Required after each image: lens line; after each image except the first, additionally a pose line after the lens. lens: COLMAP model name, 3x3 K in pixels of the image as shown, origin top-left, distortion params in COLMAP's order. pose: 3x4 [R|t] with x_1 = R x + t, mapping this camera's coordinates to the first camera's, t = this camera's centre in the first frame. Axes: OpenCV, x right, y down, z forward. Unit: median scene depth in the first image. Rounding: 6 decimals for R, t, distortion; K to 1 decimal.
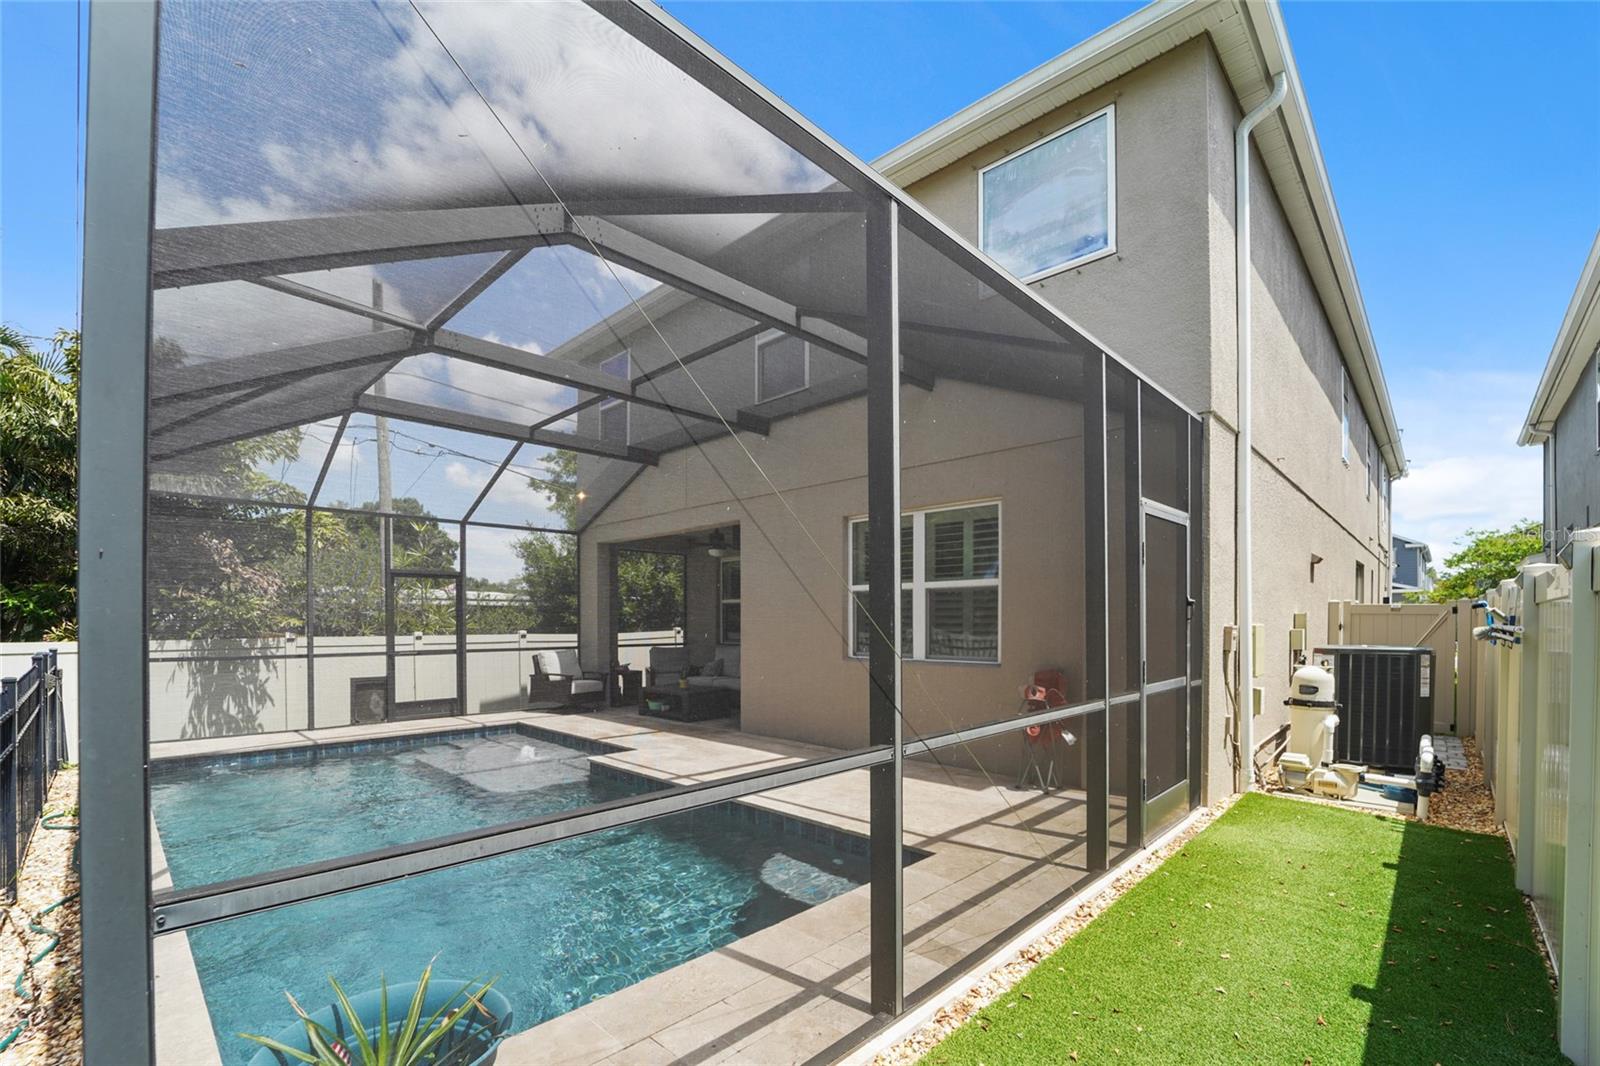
lens RADIAL K [[667.3, 0, 793.6], [0, 667.3, 509.5], [0, 0, 1]] dist [-0.018329, 0.000113]
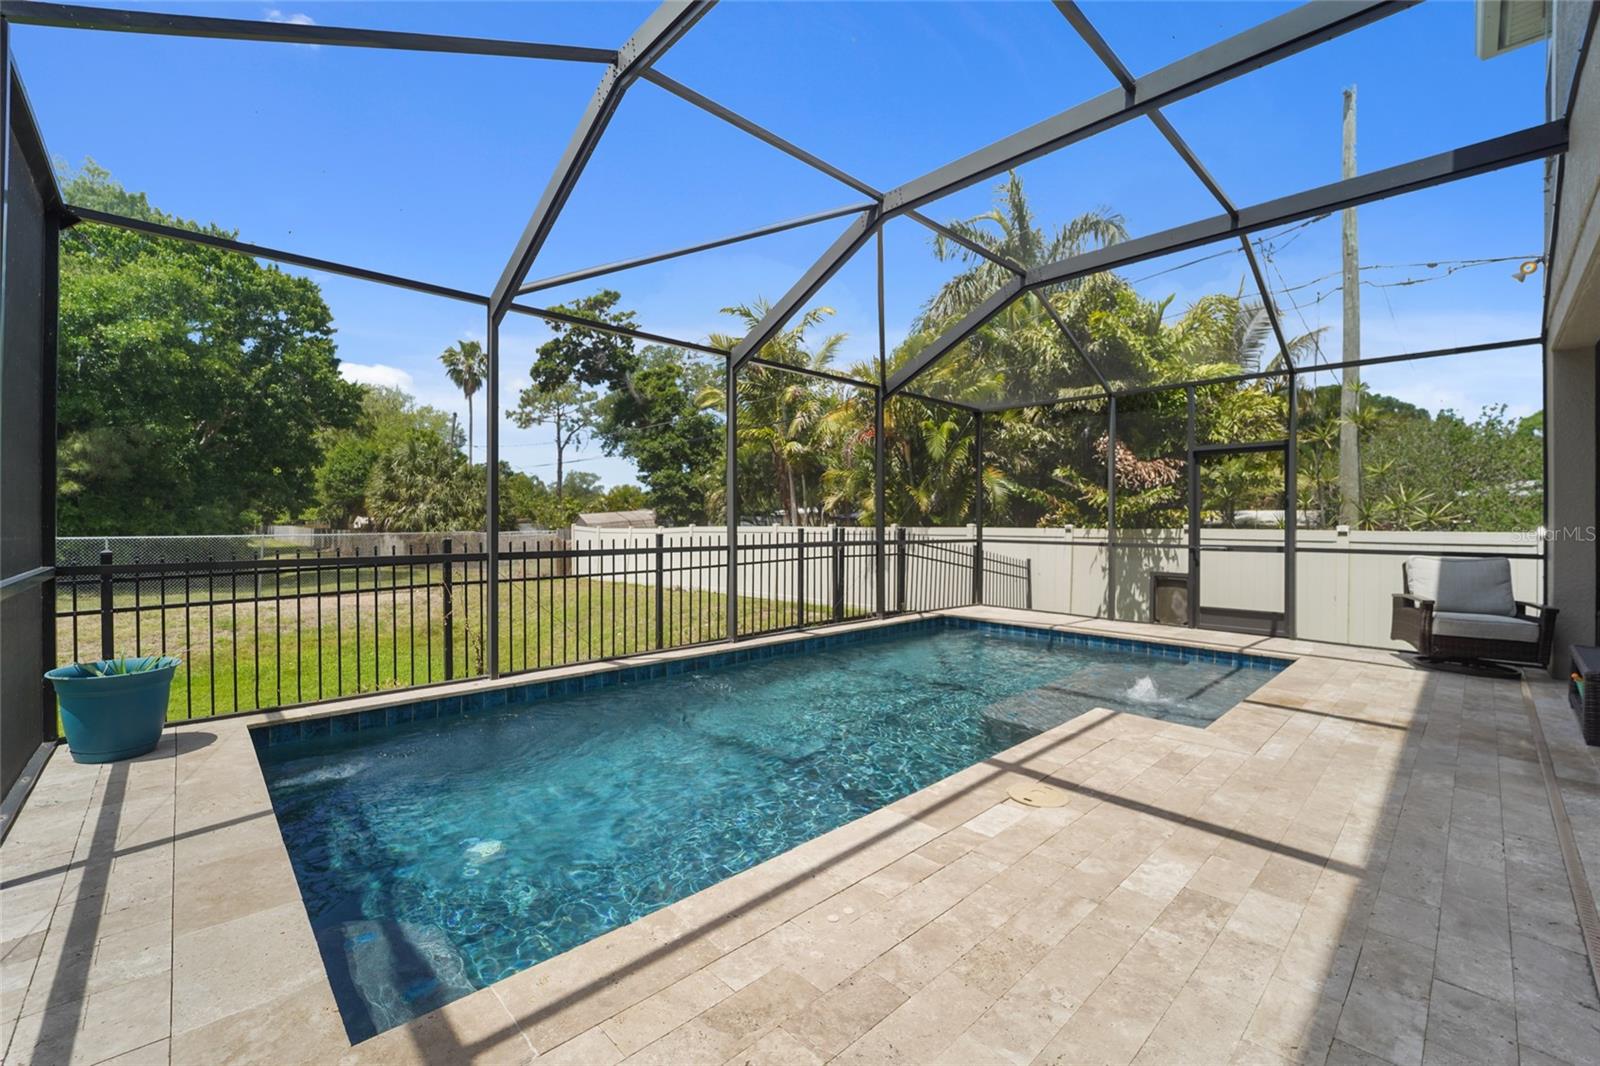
lens RADIAL K [[667.3, 0, 793.6], [0, 667.3, 509.5], [0, 0, 1]] dist [-0.018329, 0.000113]
pose [[-0.045419, -0.015047, -0.998855, 0.231574], [0.155575, 0.987580, -0.021951, 0.108204], [0.986779, -0.156394, -0.042514, 0.532271]]
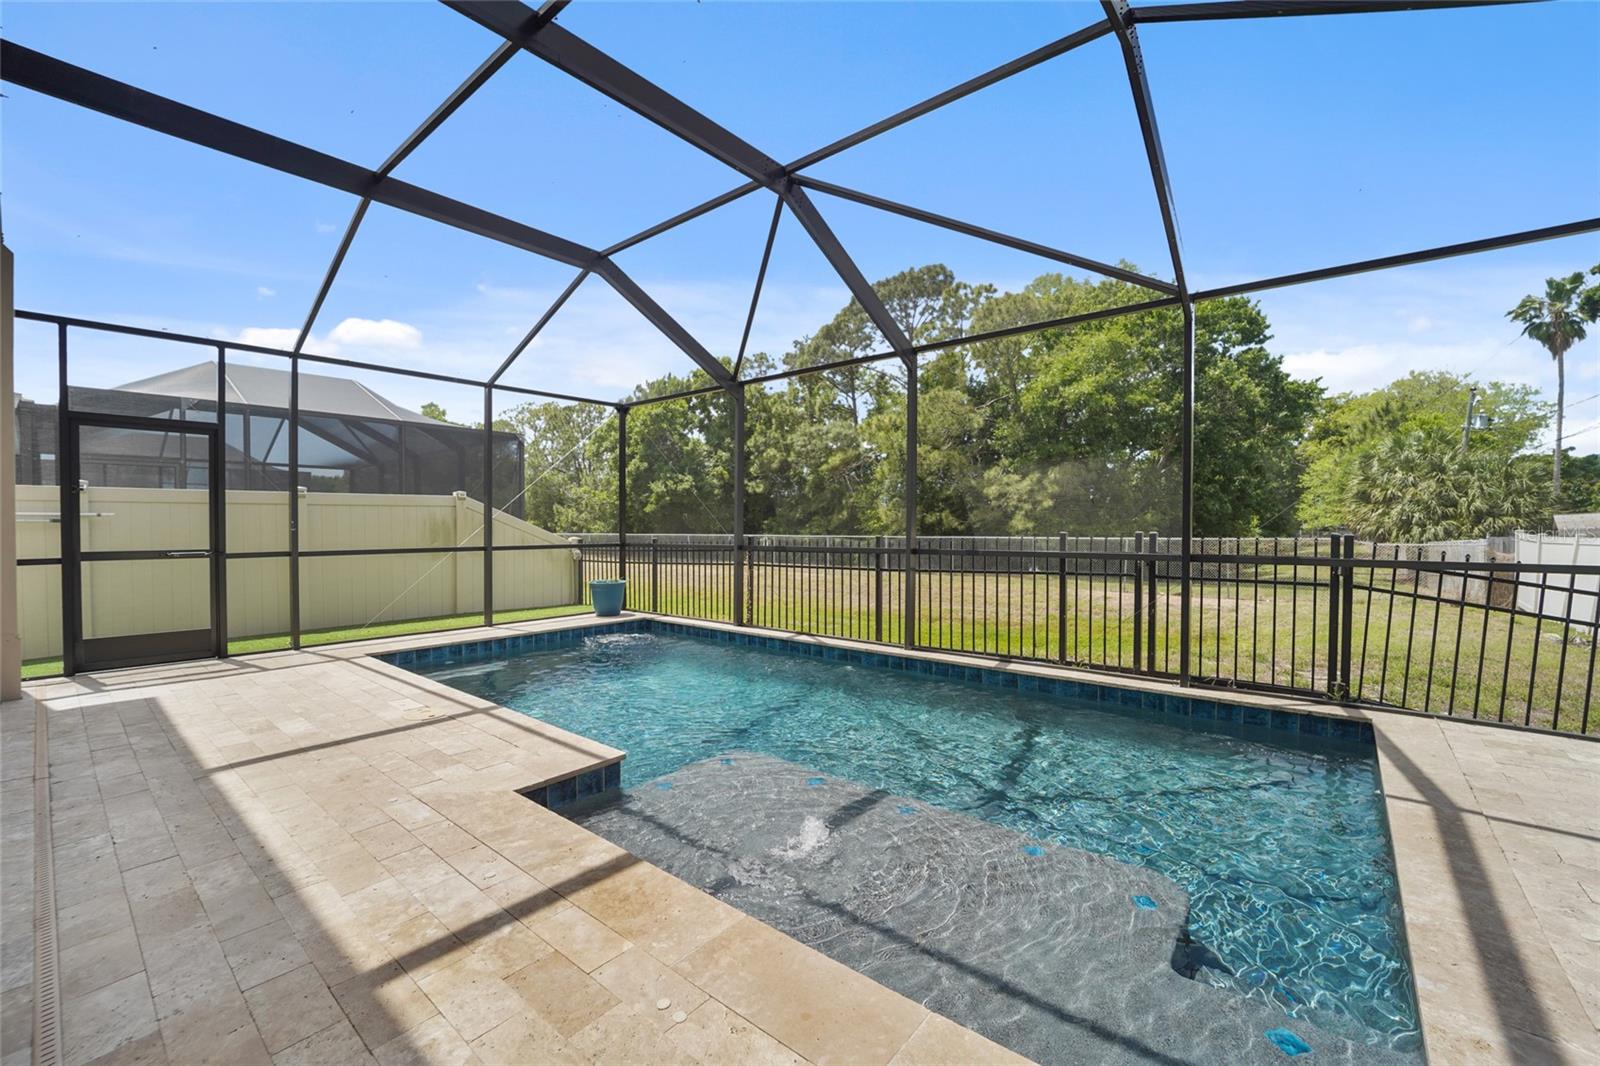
lens RADIAL K [[643.9, 0, 800.0], [0, 643.9, 533.0], [0, 0, 1]] dist [-0.036925, 0.005318]
pose [[-0.996604, 0.007030, -0.082049, -0.270067], [0.019156, 0.988808, -0.147958, 0.194183], [0.080090, -0.149028, -0.985584, 1.036403]]
